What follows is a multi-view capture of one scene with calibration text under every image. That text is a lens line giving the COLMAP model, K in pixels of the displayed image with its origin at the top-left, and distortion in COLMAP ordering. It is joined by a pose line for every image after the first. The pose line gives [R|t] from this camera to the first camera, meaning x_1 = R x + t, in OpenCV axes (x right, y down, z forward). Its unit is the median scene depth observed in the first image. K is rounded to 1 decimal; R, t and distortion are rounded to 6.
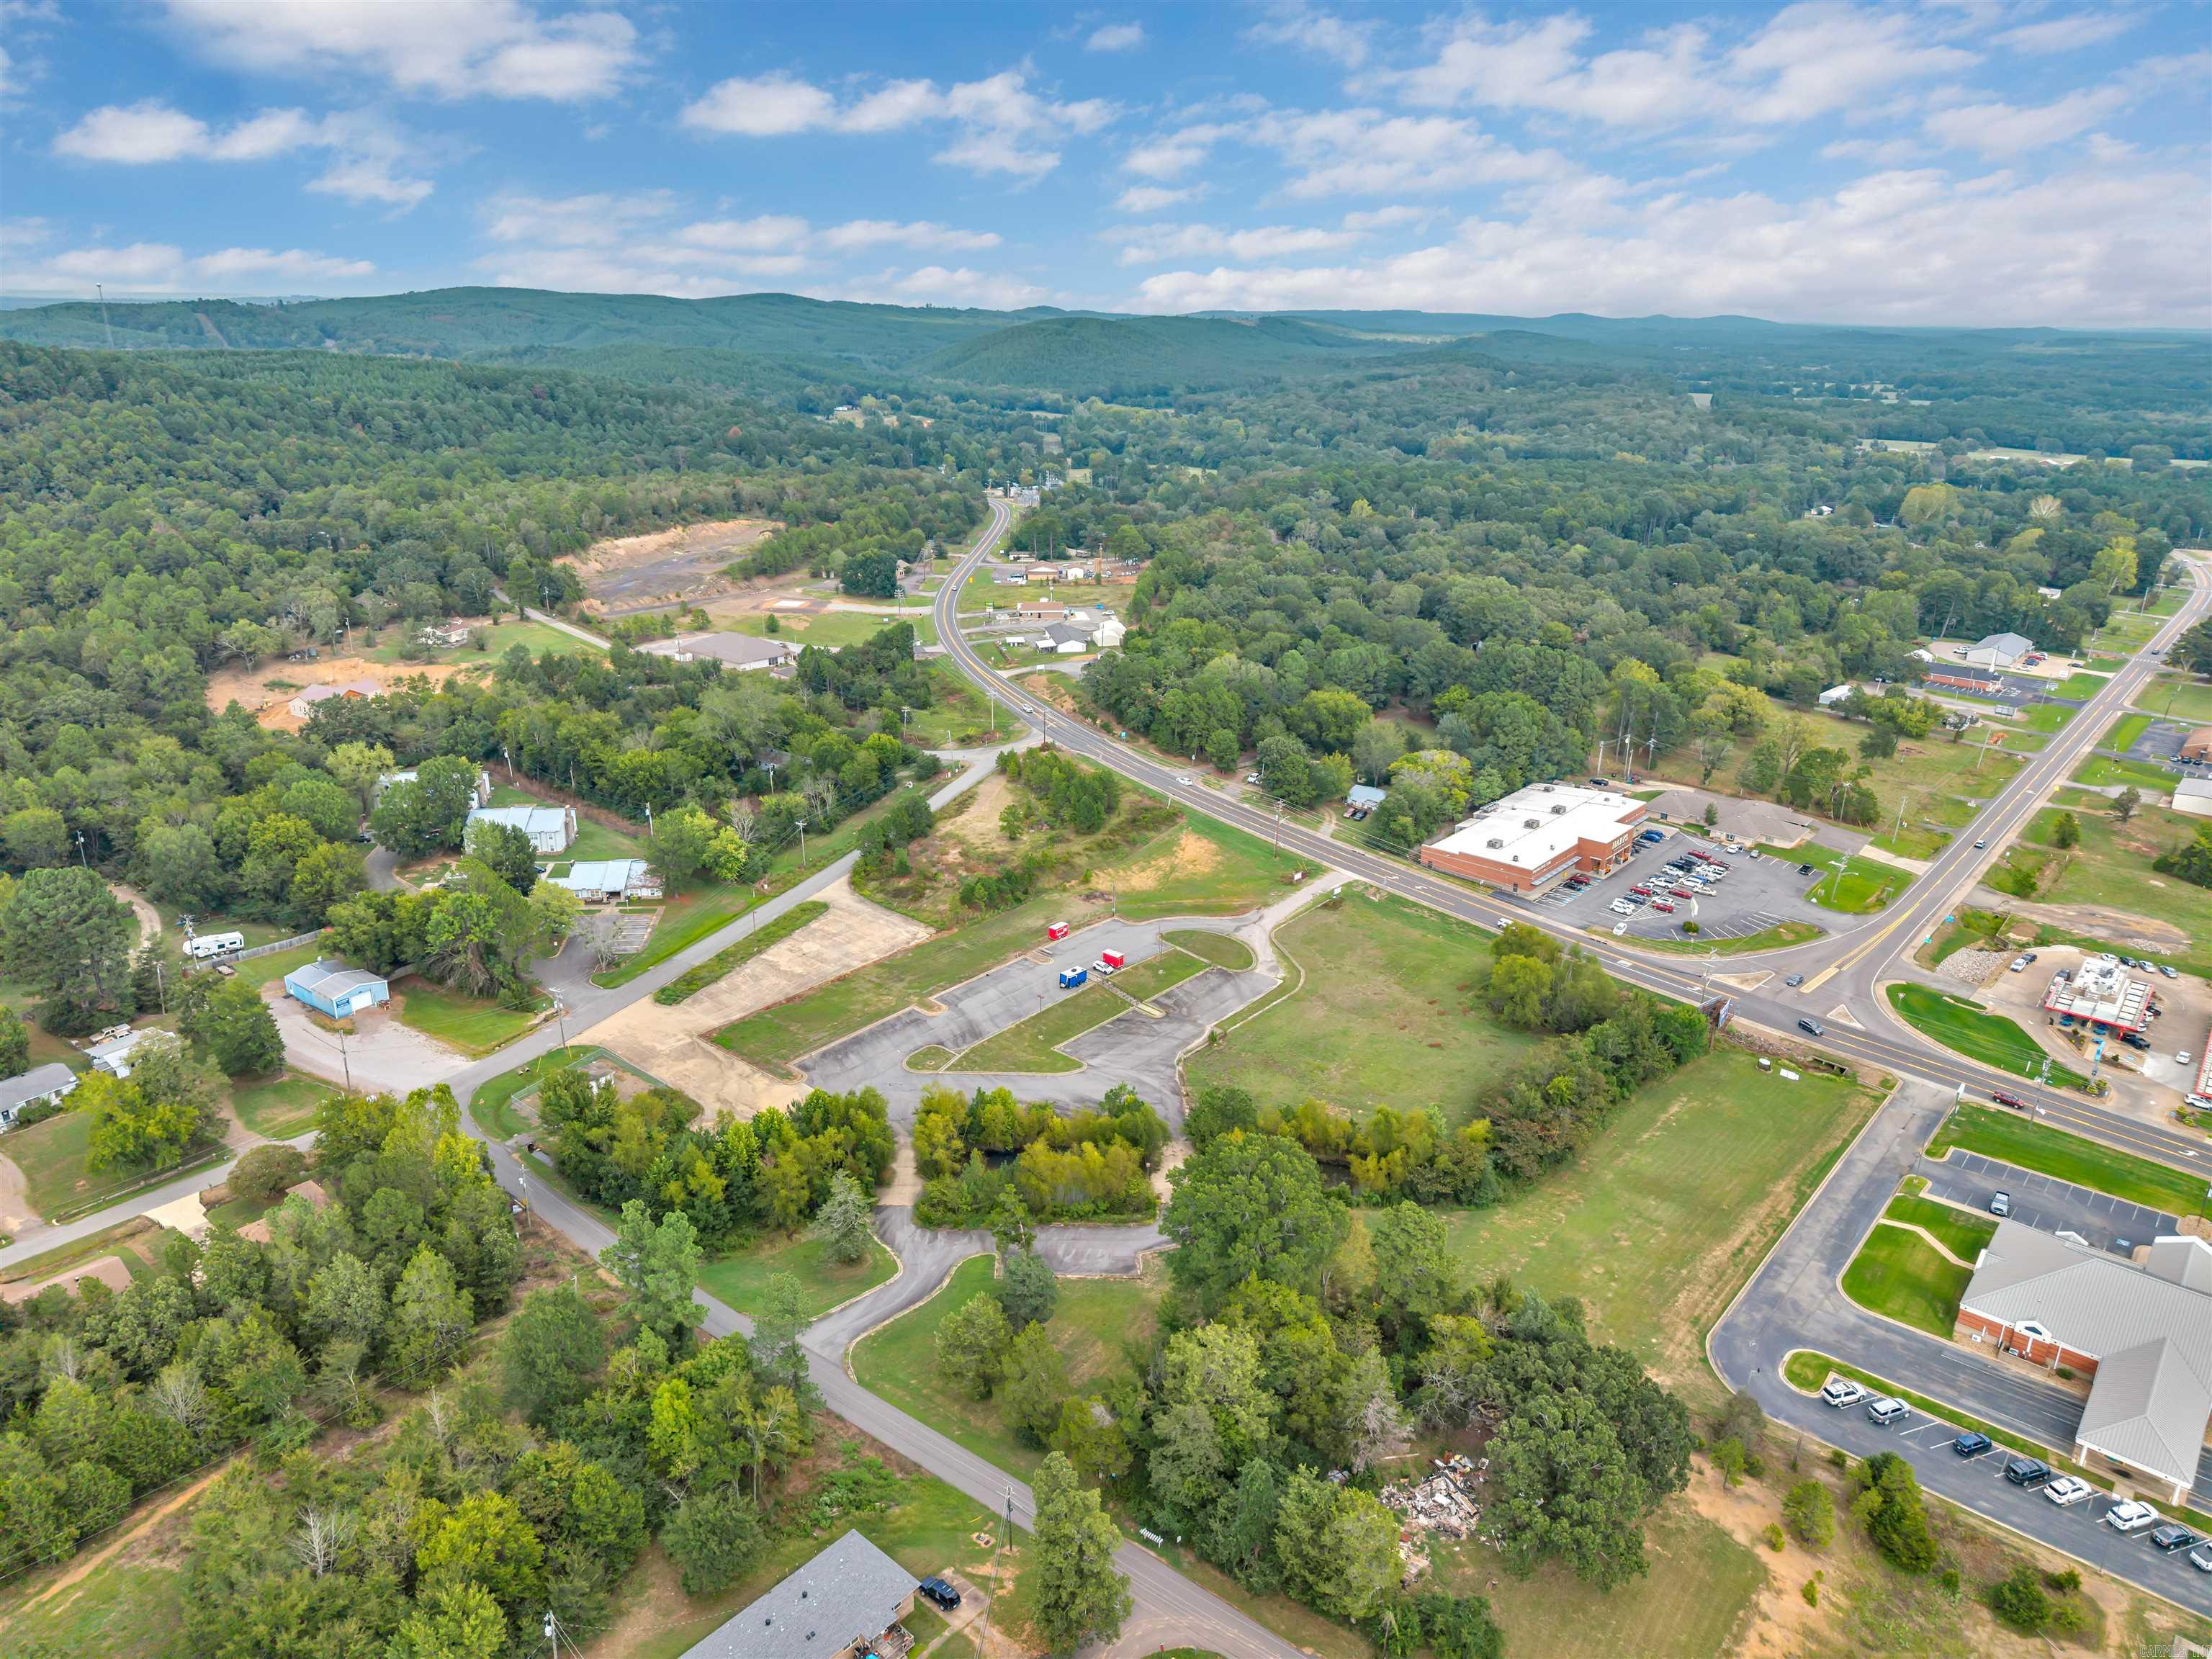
lens RADIAL K [[1474.1, 0, 1114.5], [0, 1474.1, 832.2], [0, 0, 1]] dist [0.033187, -0.037236]
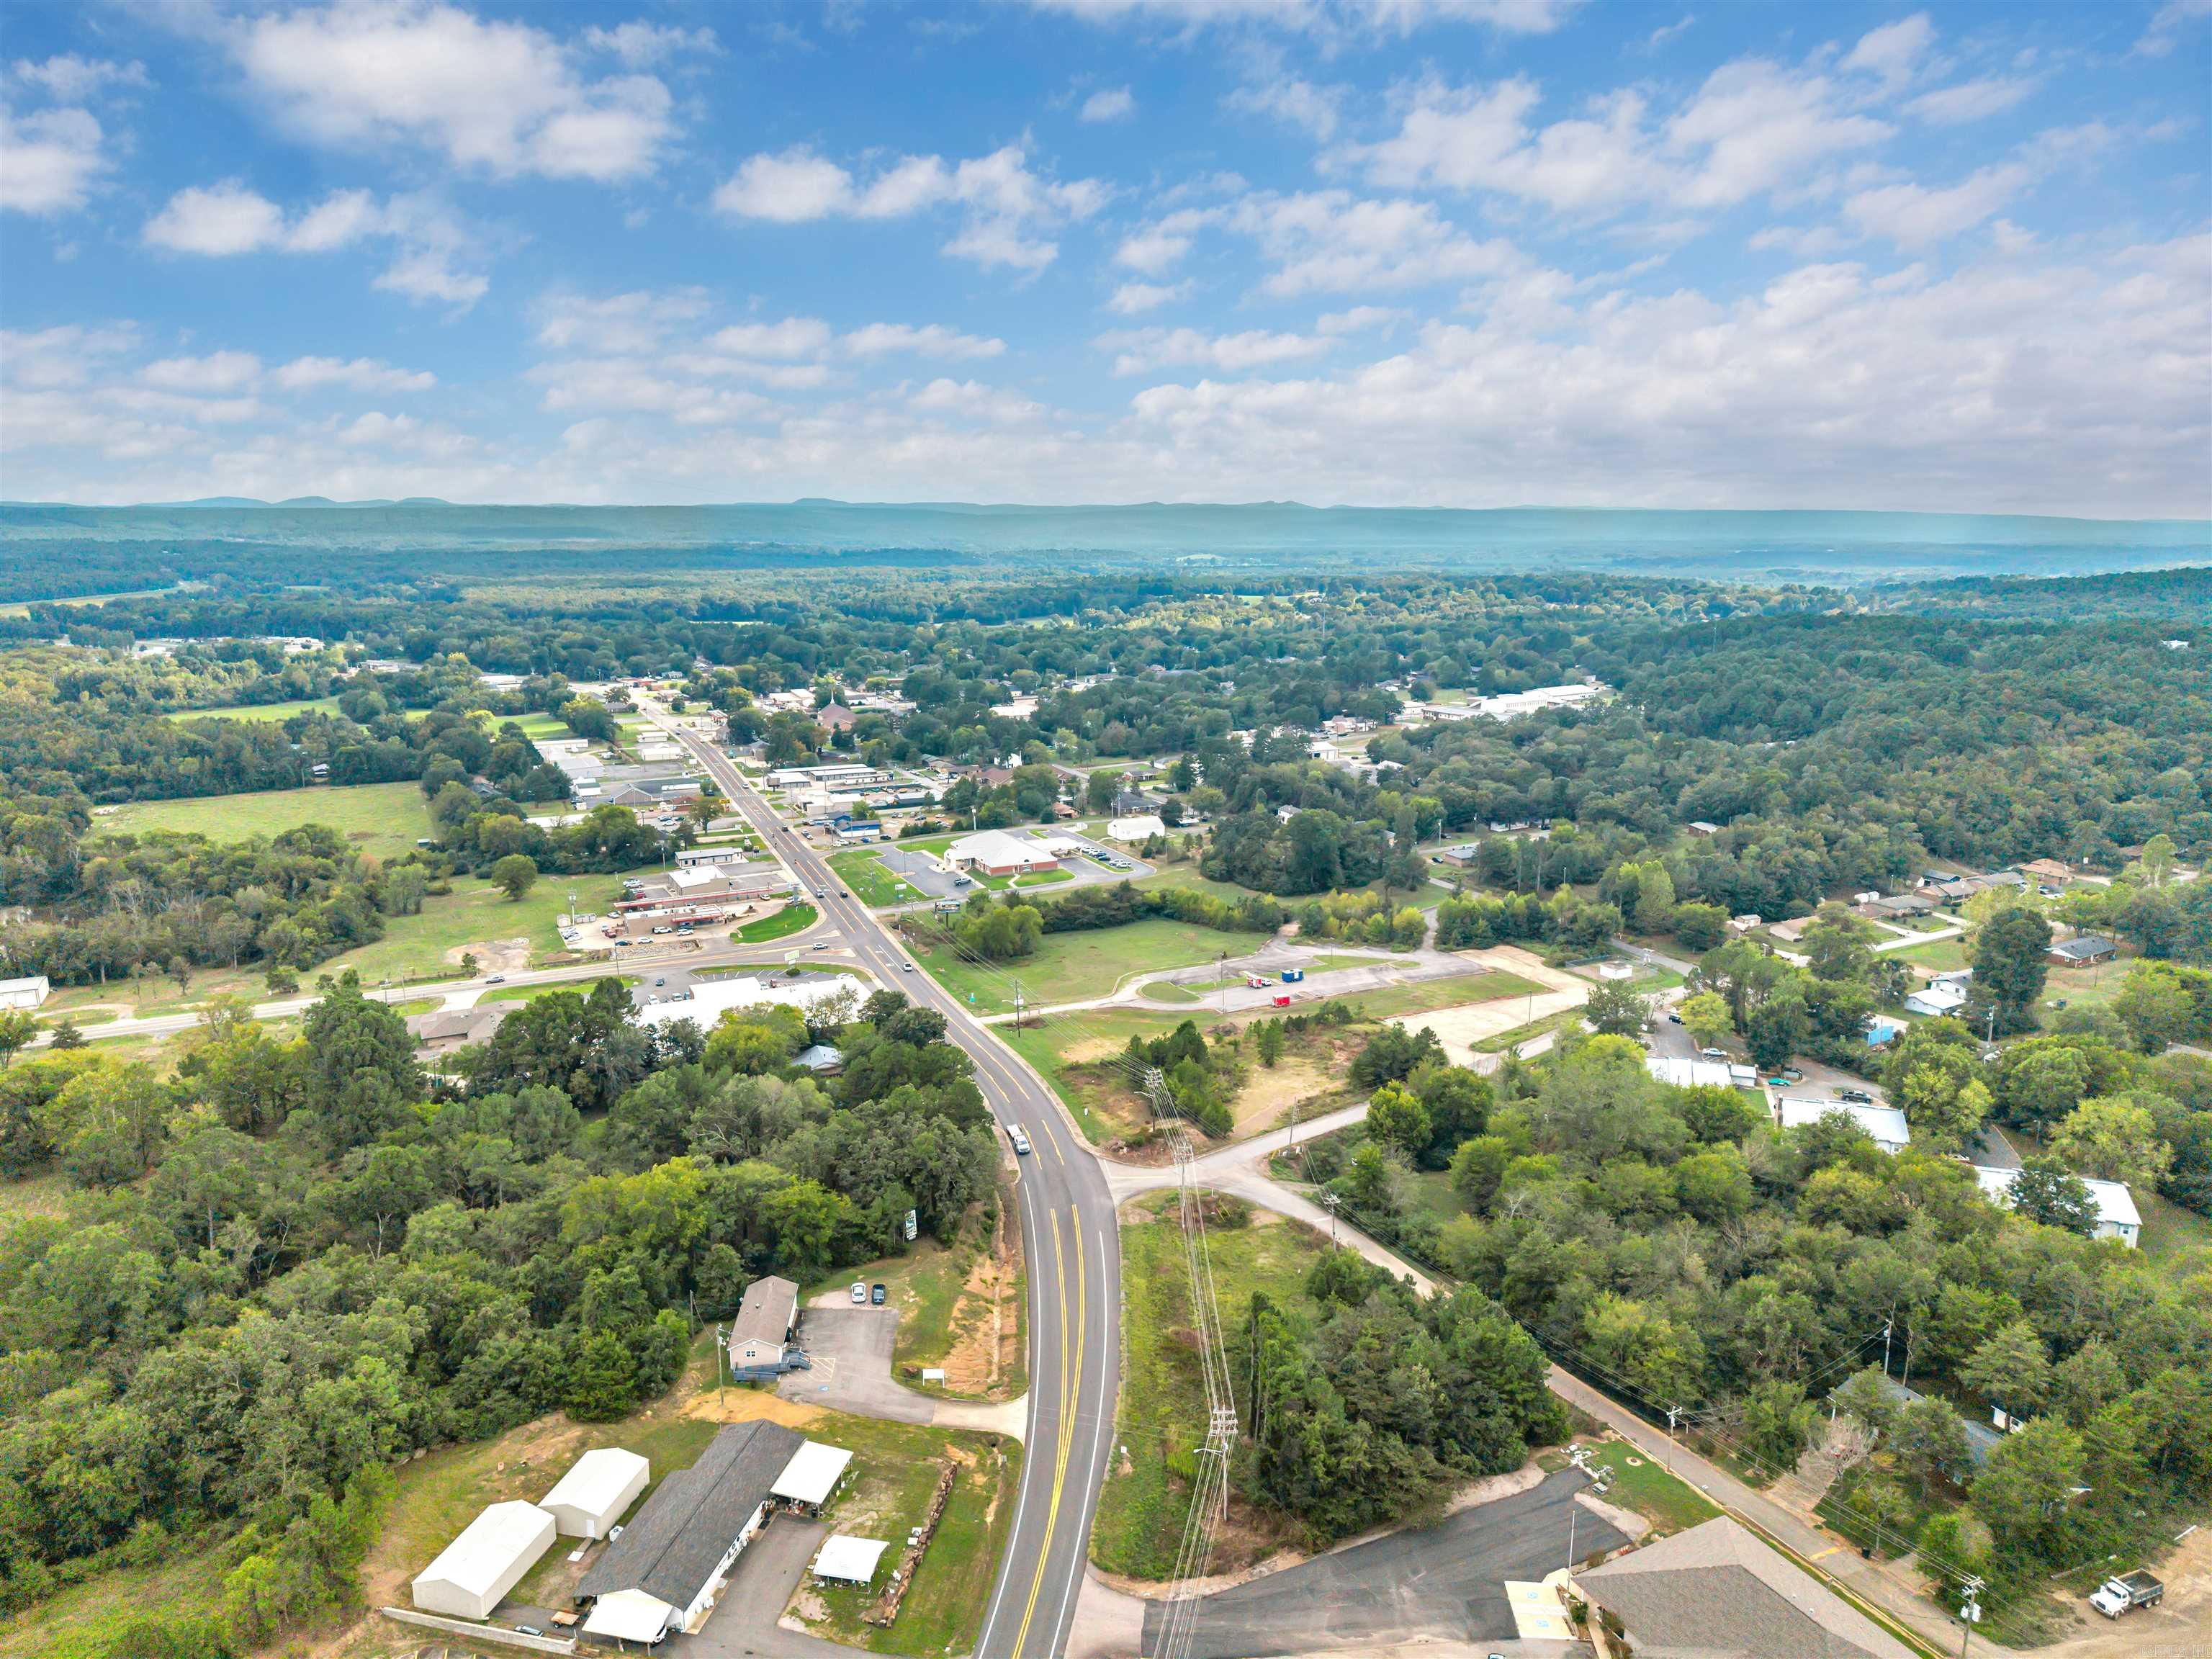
lens RADIAL K [[1463.1, 0, 1113.0], [0, 1463.1, 835.5], [0, 0, 1]] dist [0.114579, -0.231412]
pose [[-0.915201, -0.101648, 0.389967, -0.365499], [0.118813, 0.856599, 0.502118, -0.668588], [-0.385085, 0.505872, -0.771883, 1.880500]]
